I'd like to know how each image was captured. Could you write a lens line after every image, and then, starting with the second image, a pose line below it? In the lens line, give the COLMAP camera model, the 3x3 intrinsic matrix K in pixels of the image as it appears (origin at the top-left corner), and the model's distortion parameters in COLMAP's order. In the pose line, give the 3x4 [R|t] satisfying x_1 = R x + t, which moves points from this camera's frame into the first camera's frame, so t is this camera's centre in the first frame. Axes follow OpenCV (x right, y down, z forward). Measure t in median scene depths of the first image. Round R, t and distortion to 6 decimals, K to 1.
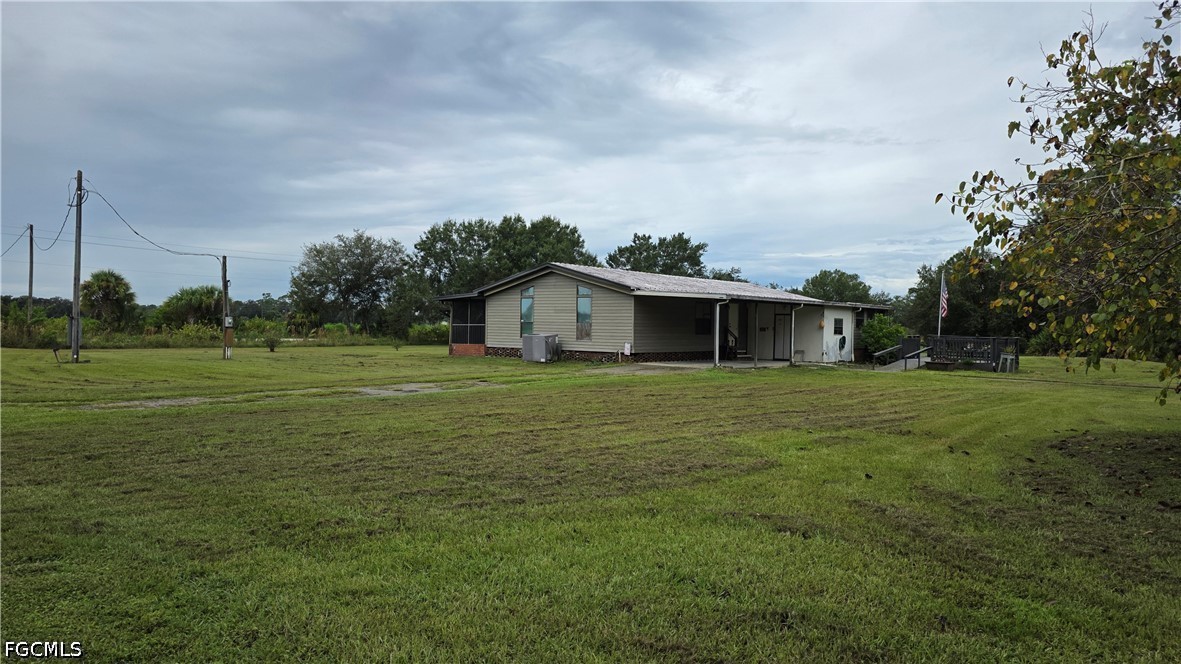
lens RADIAL K [[783.2, 0, 592.7], [0, 783.2, 334.7], [0, 0, 1]] dist [0.059022, -0.051055]
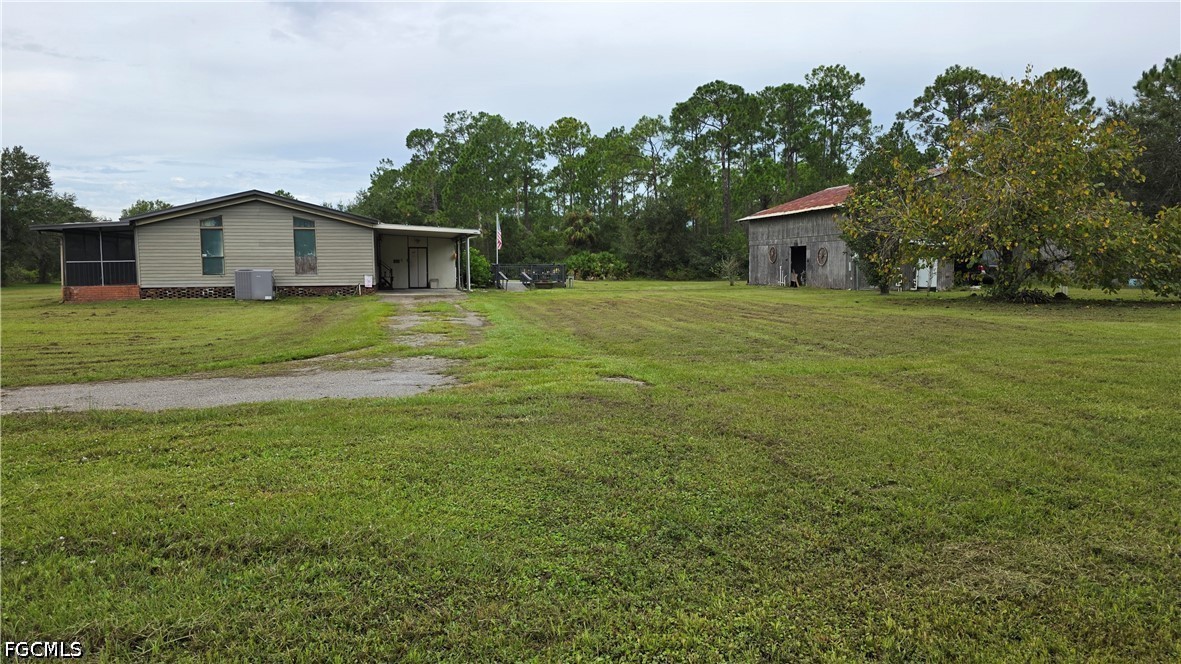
lens RADIAL K [[780.8, 0, 579.0], [0, 780.8, 330.3], [0, 0, 1]] dist [0.075338, -0.074778]
pose [[0.616813, -0.084257, 0.782587, -0.516325], [0.027674, 0.995961, 0.085418, 0.001744], [-0.786623, -0.031030, 0.616653, 0.136931]]
